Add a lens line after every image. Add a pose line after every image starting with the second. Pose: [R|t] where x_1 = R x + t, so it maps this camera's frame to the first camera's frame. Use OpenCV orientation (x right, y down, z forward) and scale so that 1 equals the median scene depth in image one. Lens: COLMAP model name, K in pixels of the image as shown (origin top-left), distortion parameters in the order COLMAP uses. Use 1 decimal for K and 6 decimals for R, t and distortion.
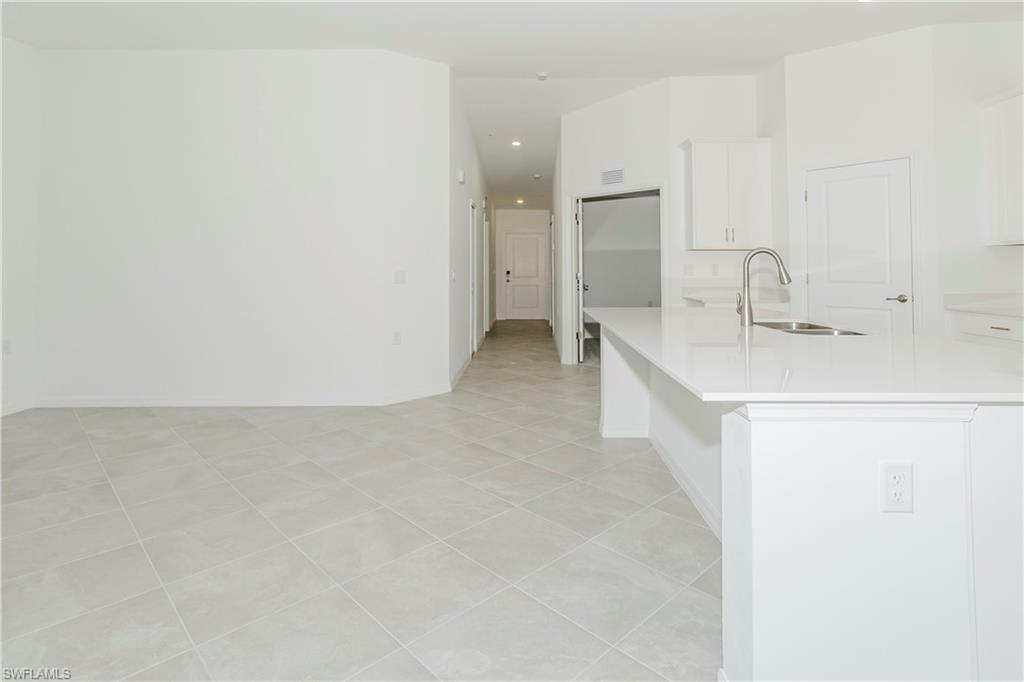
lens RADIAL K [[463.9, 0, 513.4], [0, 463.9, 292.2], [0, 0, 1]] dist [0.000305, 0.000005]
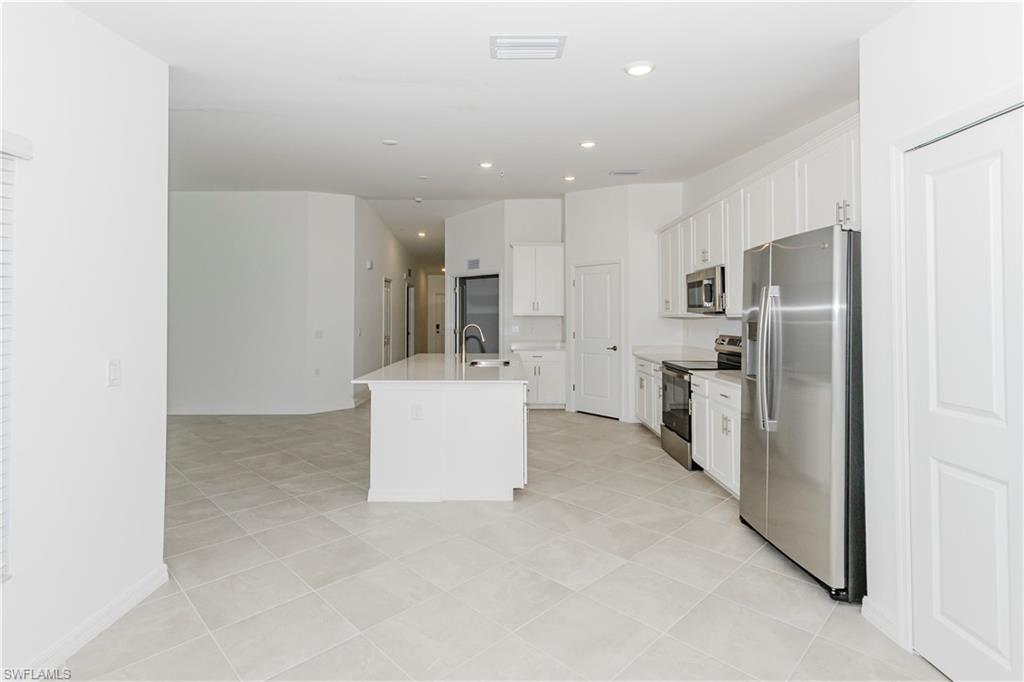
lens RADIAL K [[485.8, 0, 512.0], [0, 485.8, 341.0], [0, 0, 1]] dist [-0.000041, -0.000021]
pose [[0.999859, 0.000108, -0.016793, 0.384134], [0.000002, 0.999978, 0.006577, -0.017962], [0.016793, -0.006576, 0.999837, -0.560424]]
